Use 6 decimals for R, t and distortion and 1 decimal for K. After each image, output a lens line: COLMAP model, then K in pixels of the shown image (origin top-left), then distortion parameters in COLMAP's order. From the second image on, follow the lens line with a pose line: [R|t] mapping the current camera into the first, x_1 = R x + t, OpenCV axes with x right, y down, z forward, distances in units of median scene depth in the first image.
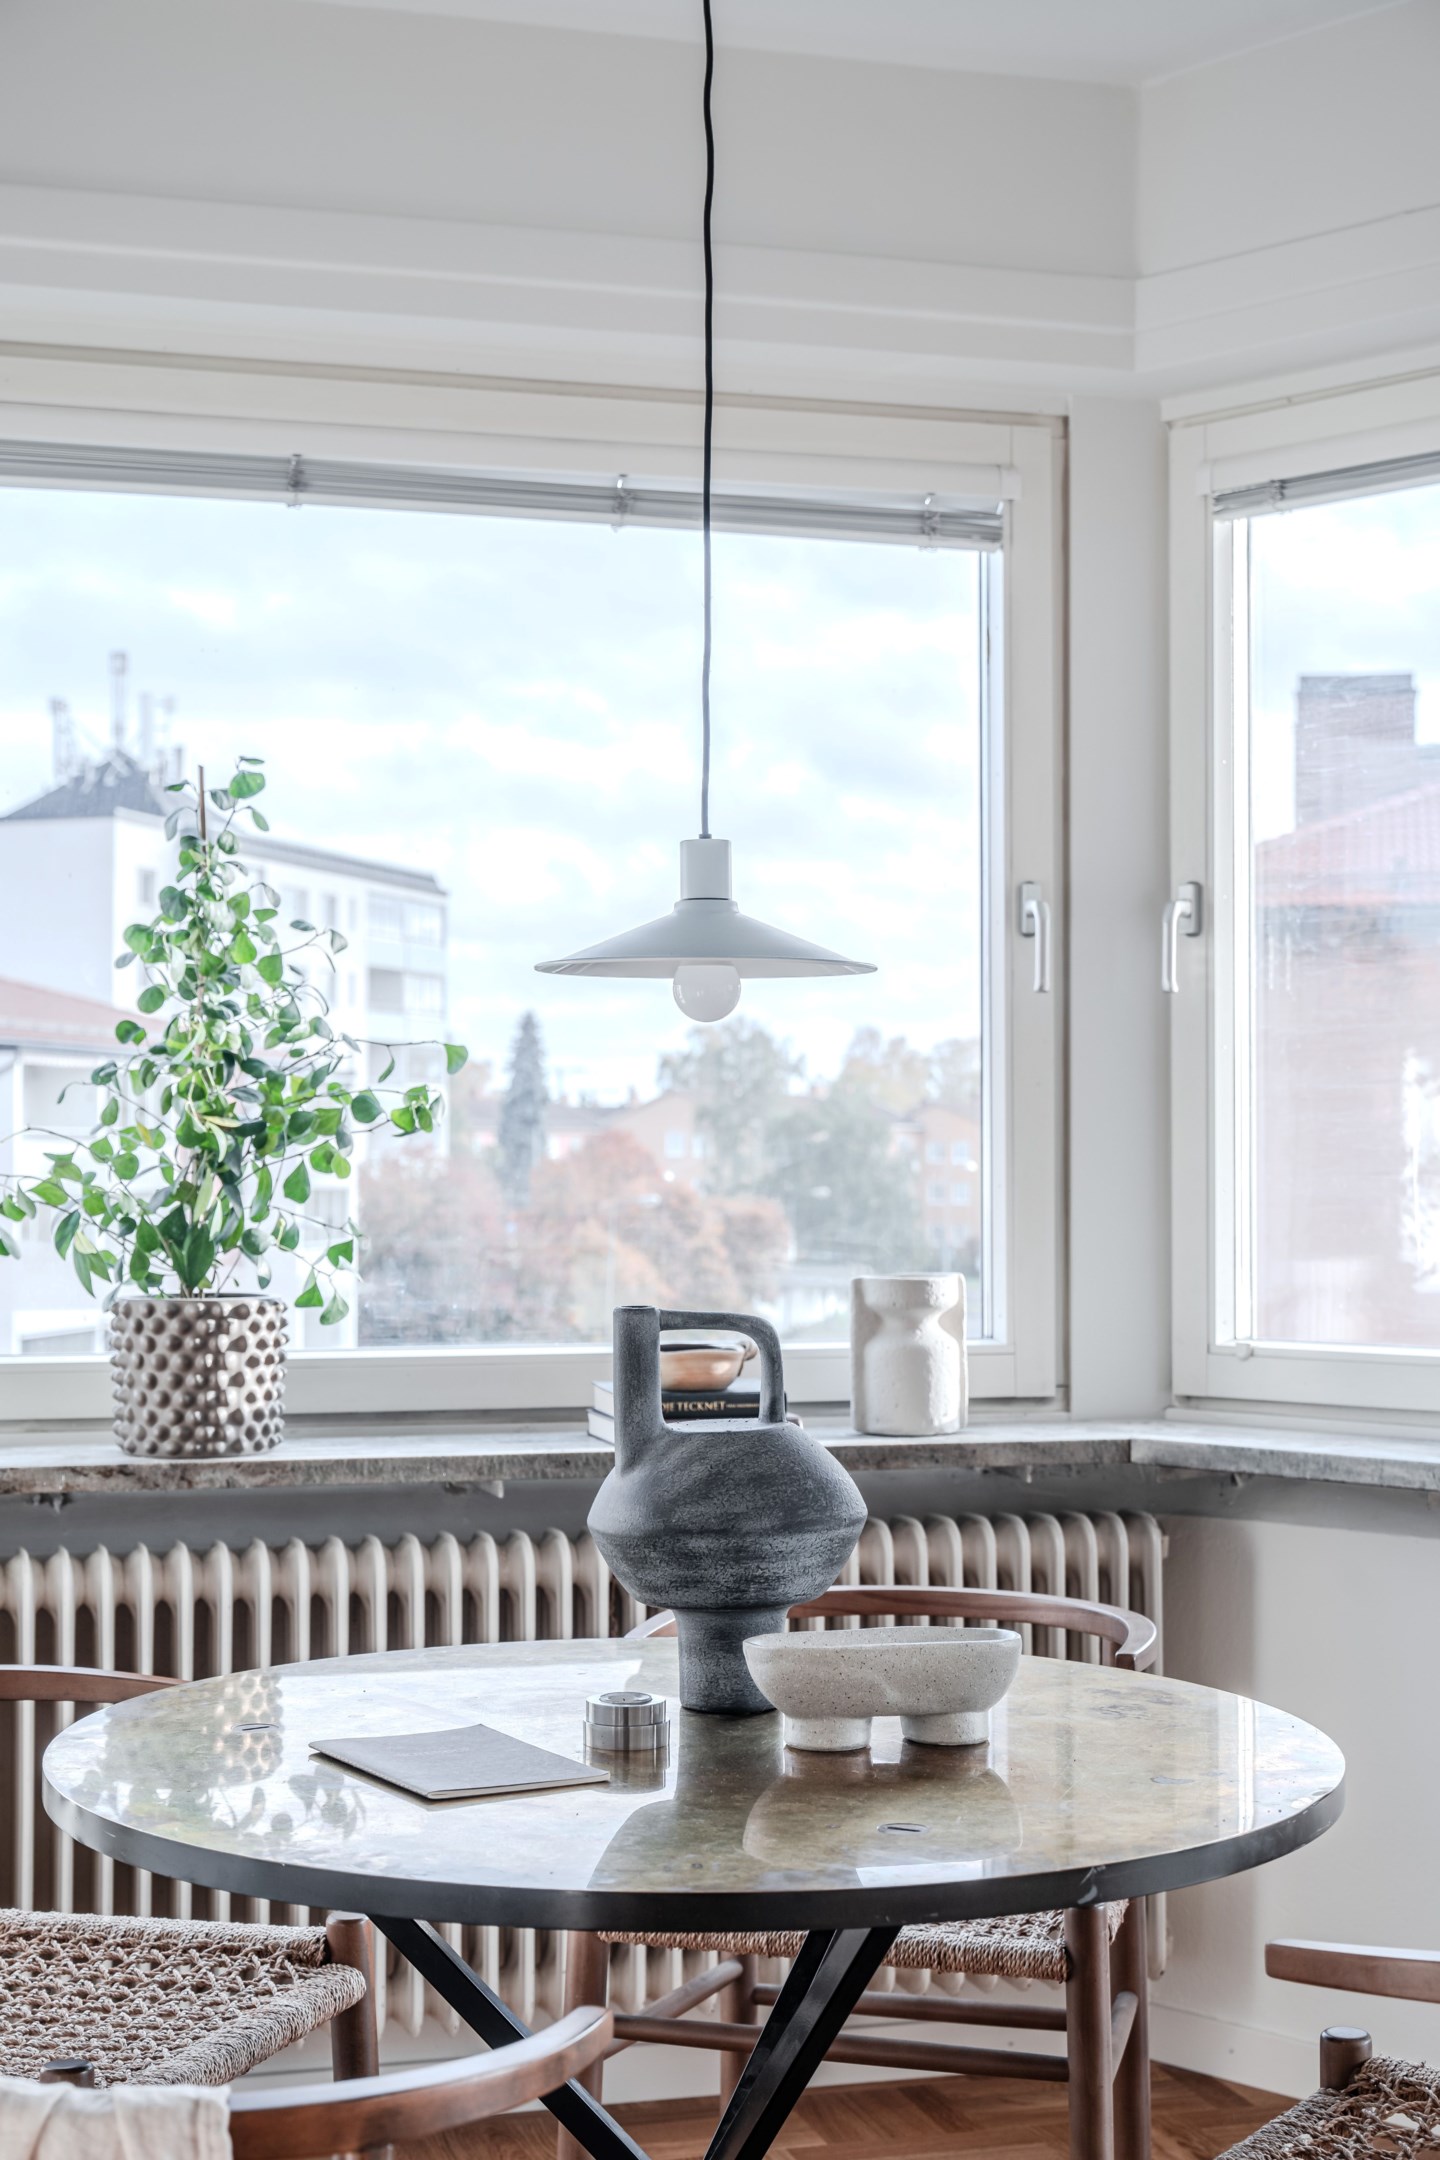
lens RADIAL K [[3038.5, 0, 730.8], [0, 3038.5, 1120.5], [0, 0, 1]] dist [0.047457, 0.000000]
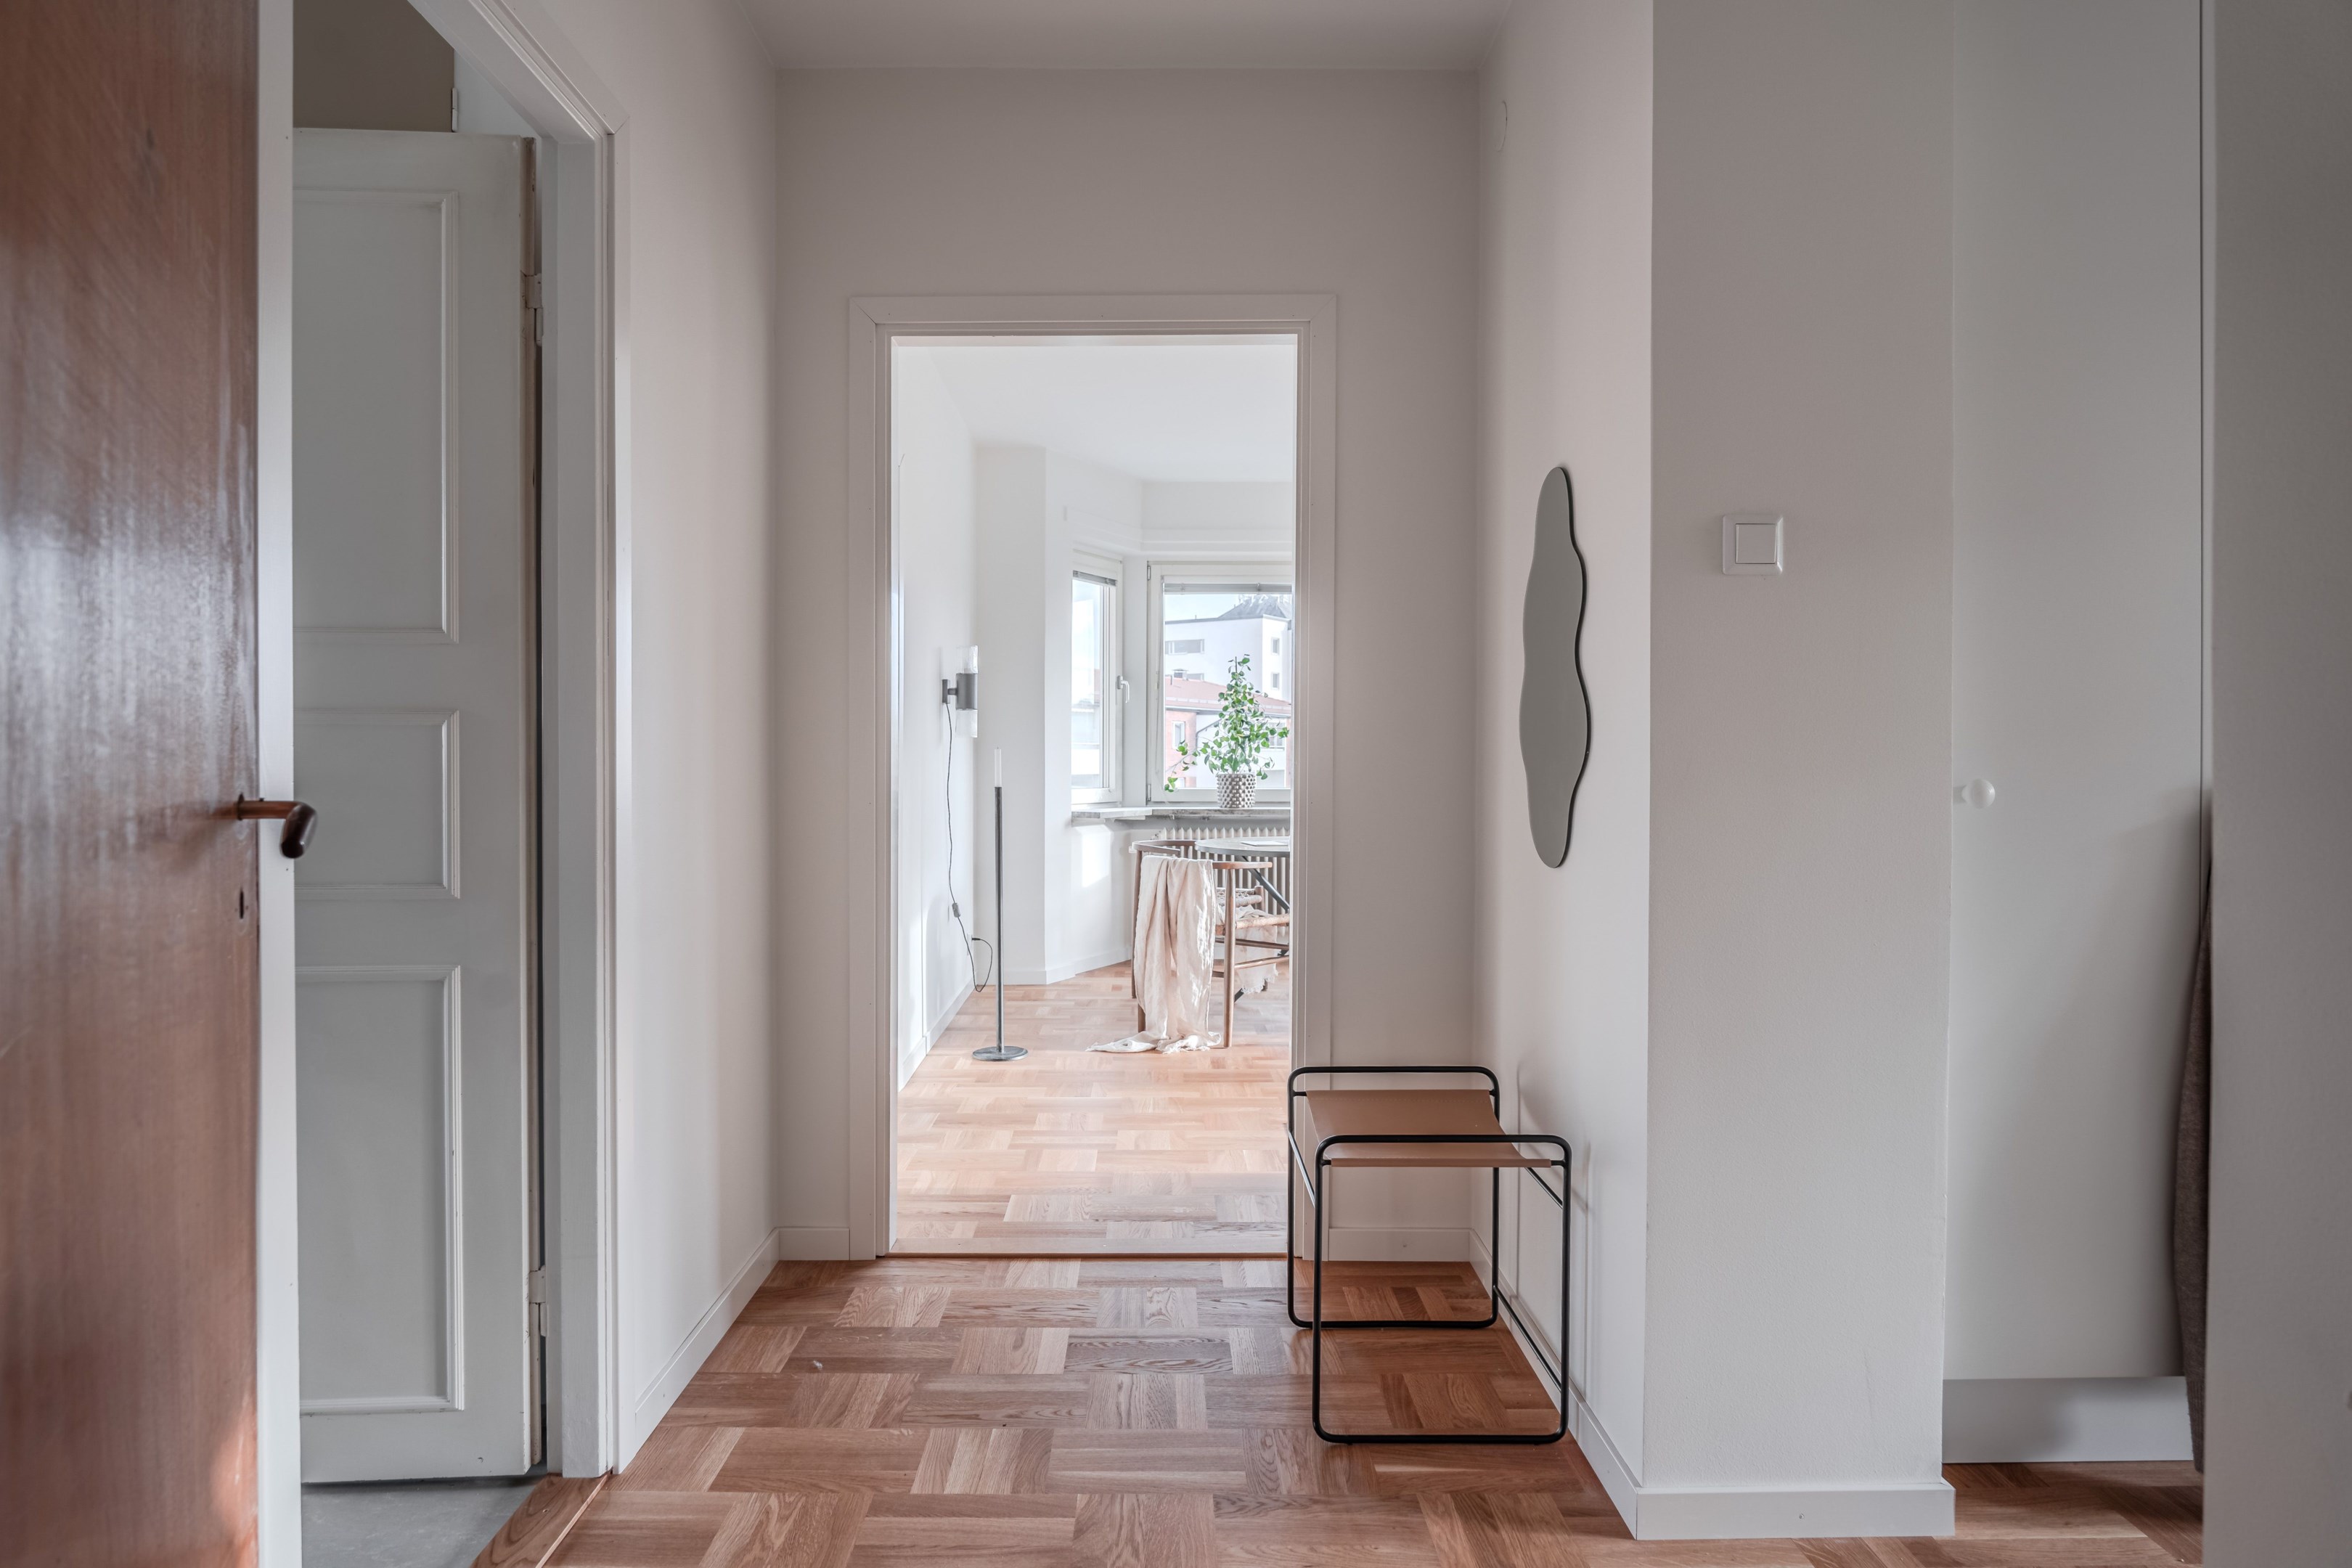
lens RADIAL K [[1289.4, 0, 1169.5], [0, 1289.4, 770.1], [0, 0, 1]] dist [-0.019026, 0.000913]
pose [[0.962975, 0.002197, -0.269581, 0.245858], [0.003697, 0.999765, 0.021356, 0.010742], [0.269565, -0.021562, 0.962741, -0.867853]]
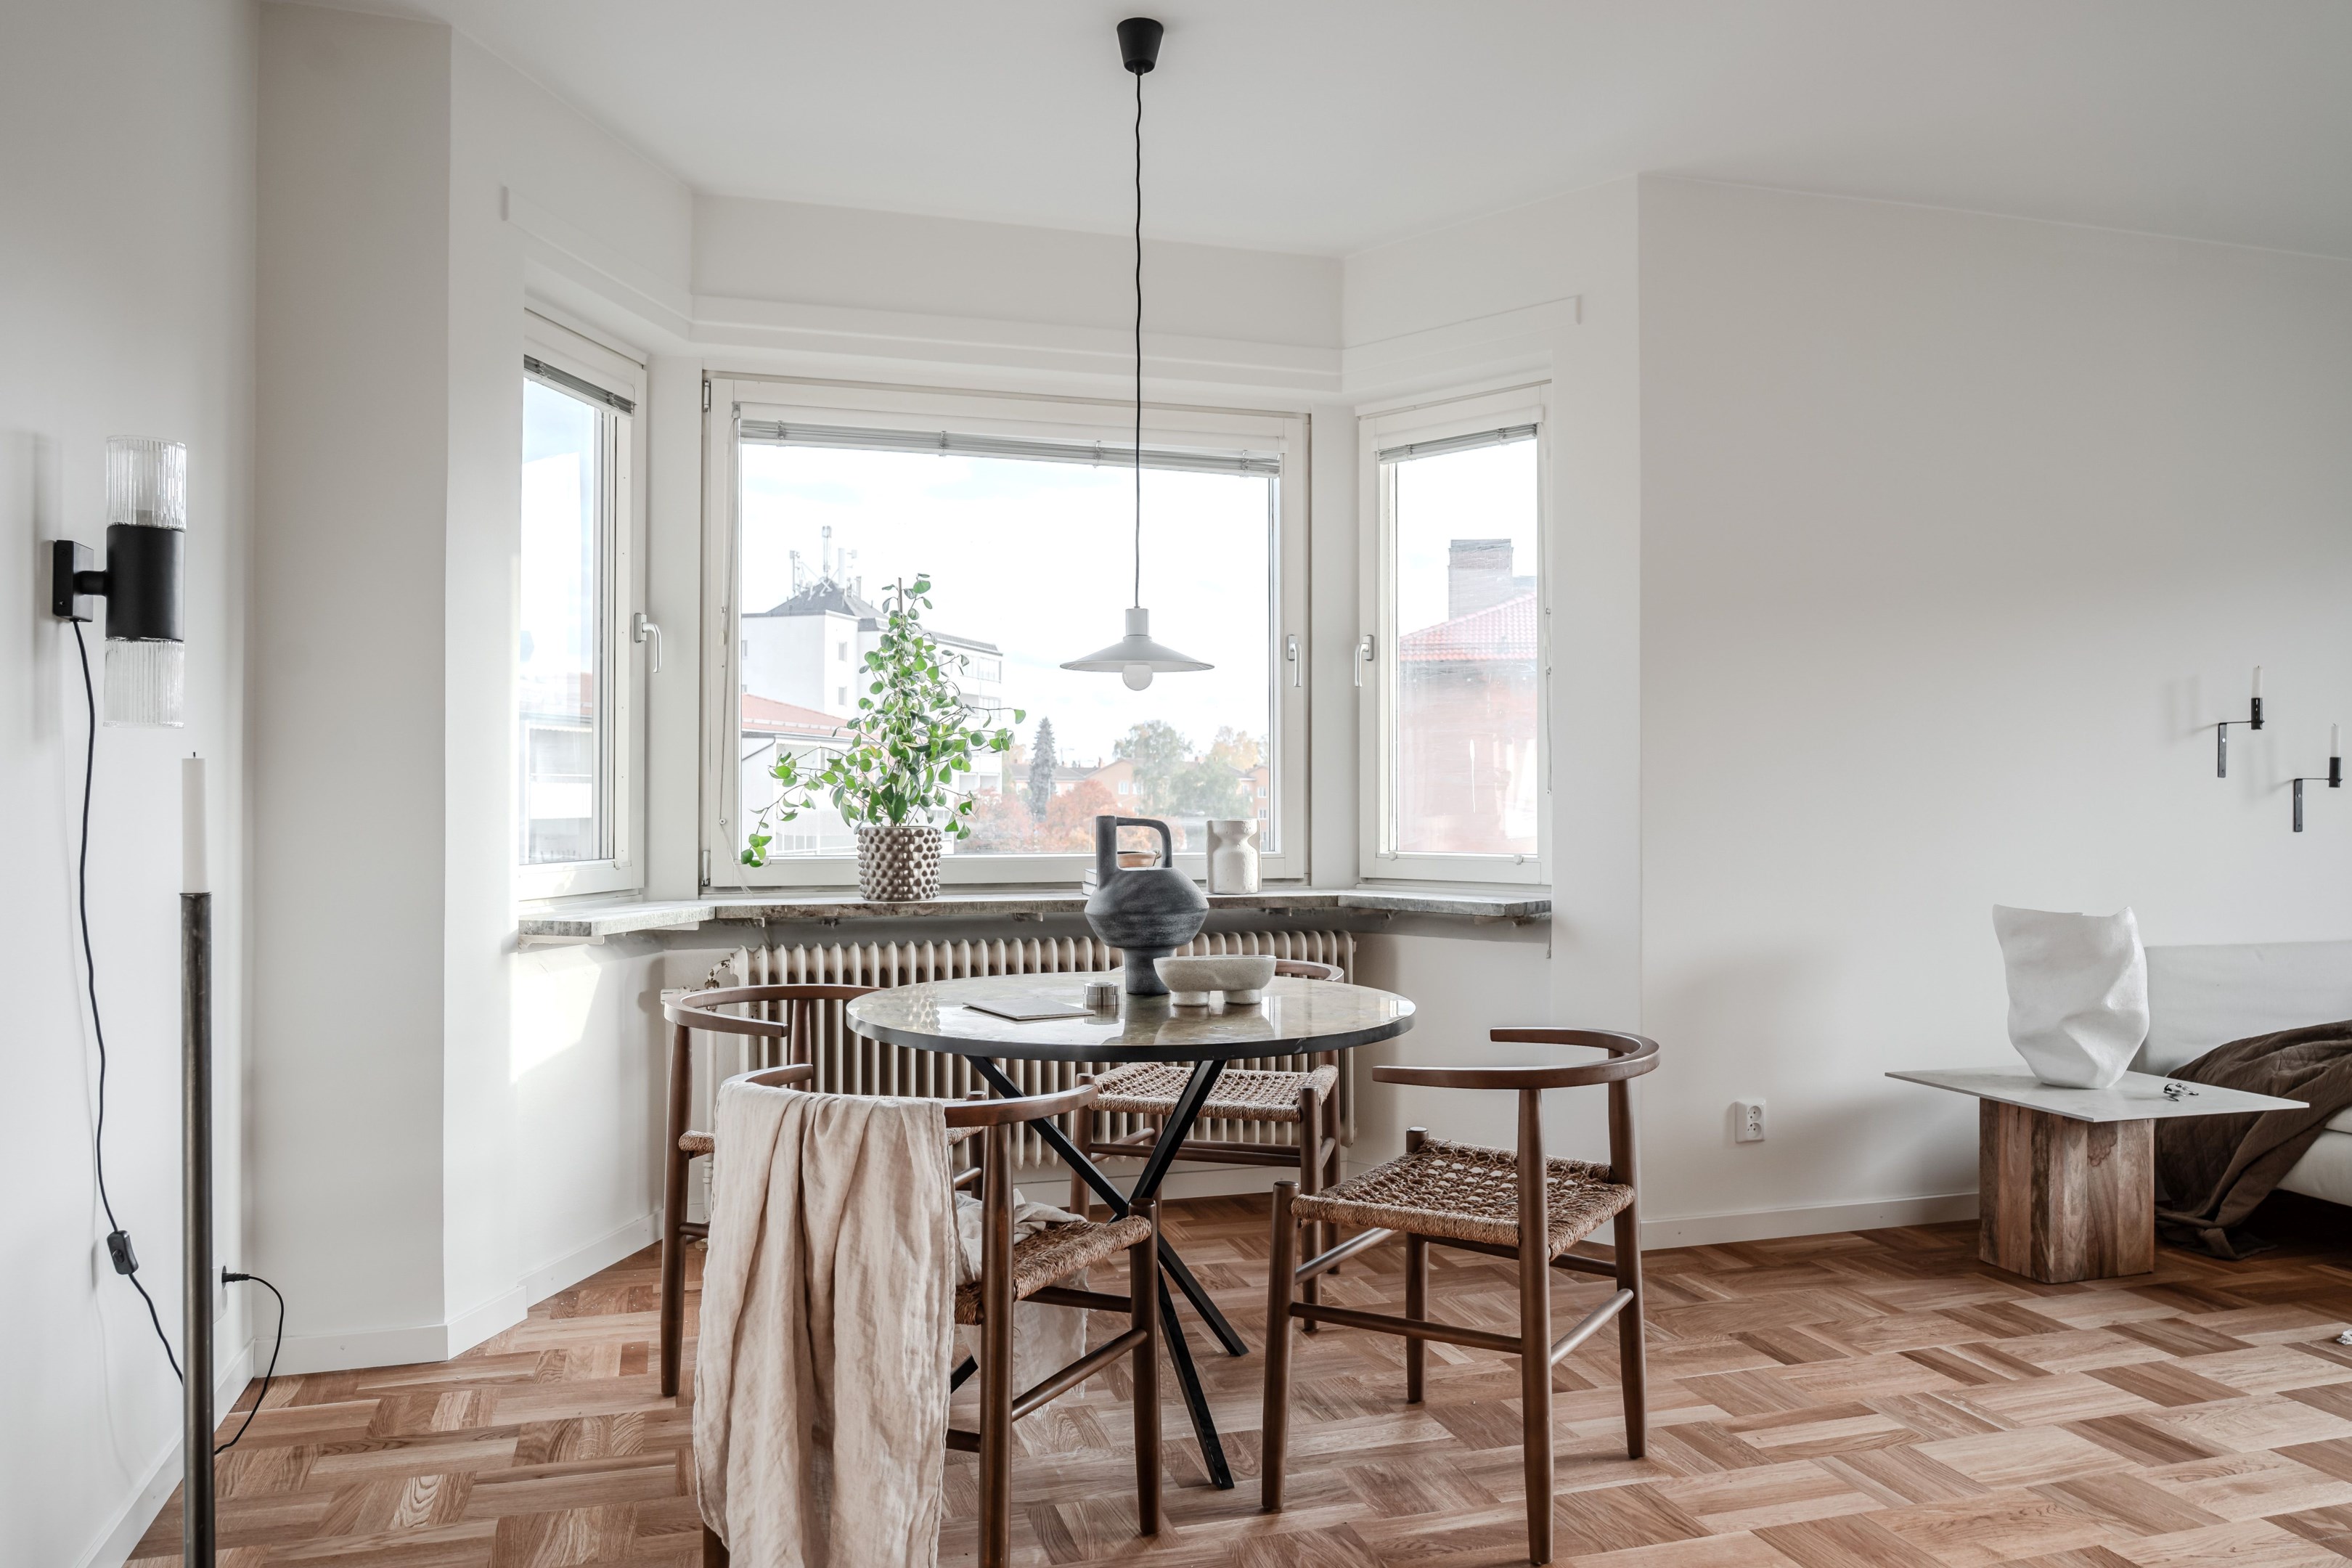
lens RADIAL K [[1614.6, 0, 1198.5], [0, 1614.6, 778.9], [0, 0, 1]] dist [-0.014683, 0.007045]
pose [[0.999598, -0.001397, 0.028307, 0.002283], [0.001337, 0.999997, 0.002144, 0.021862], [-0.028310, -0.002105, 0.999597, -0.132808]]
